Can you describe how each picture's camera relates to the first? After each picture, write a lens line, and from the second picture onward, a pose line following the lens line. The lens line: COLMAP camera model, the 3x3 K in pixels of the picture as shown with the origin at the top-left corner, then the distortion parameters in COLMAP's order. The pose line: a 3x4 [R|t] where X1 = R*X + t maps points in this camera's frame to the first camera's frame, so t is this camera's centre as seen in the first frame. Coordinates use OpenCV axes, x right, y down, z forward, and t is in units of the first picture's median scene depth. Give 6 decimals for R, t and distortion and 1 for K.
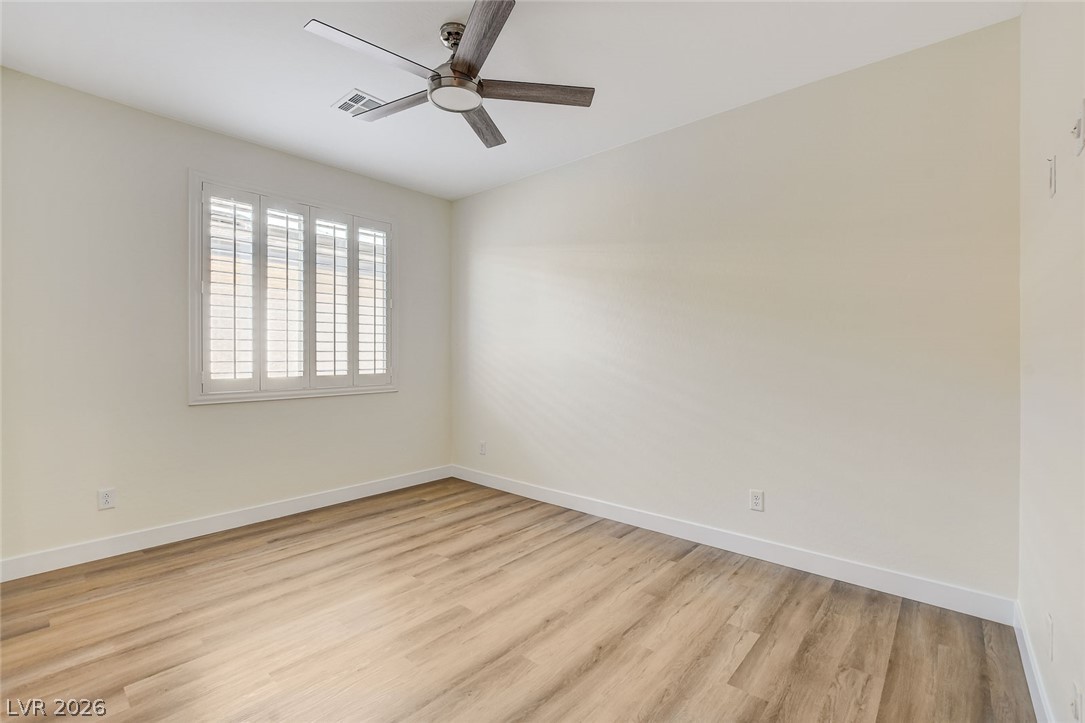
lens RADIAL K [[479.8, 0, 536.8], [0, 479.8, 356.9], [0, 0, 1]] dist [-0.009990, 0.002237]
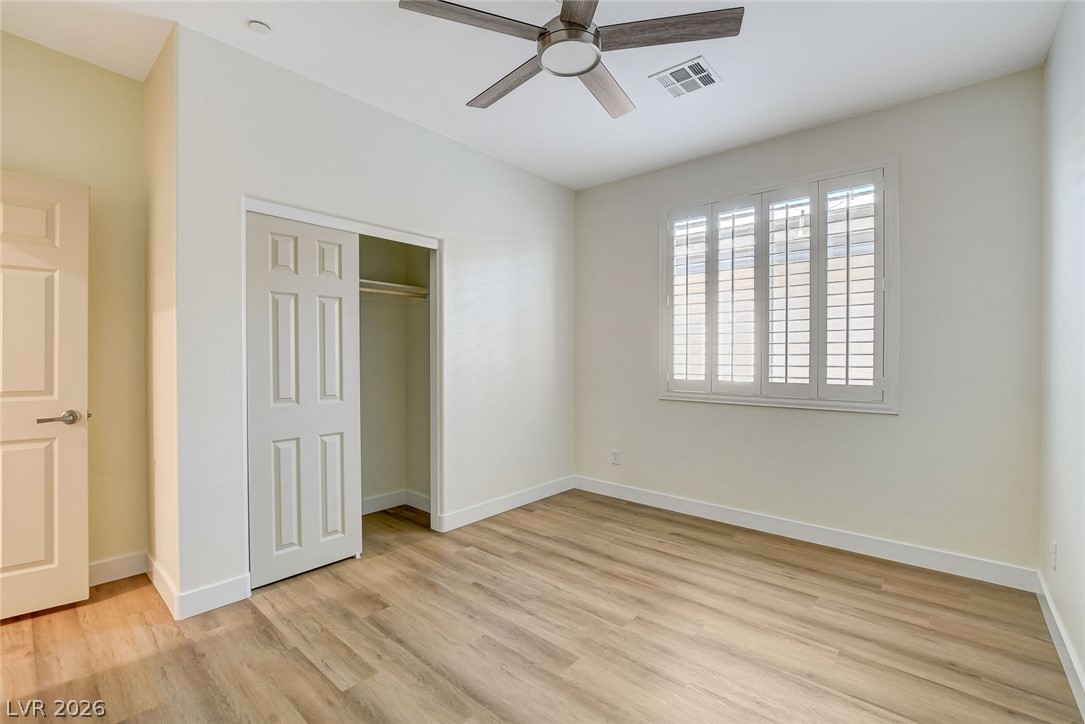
lens RADIAL K [[479.8, 0, 543.0], [0, 479.8, 359.0], [0, 0, 1]] dist [-0.009990, 0.002237]
pose [[0.012217, 0.004283, -0.999916, 0.472538], [-0.008678, 0.999954, 0.004178, -0.003905], [0.999888, 0.008626, 0.012254, 0.649571]]
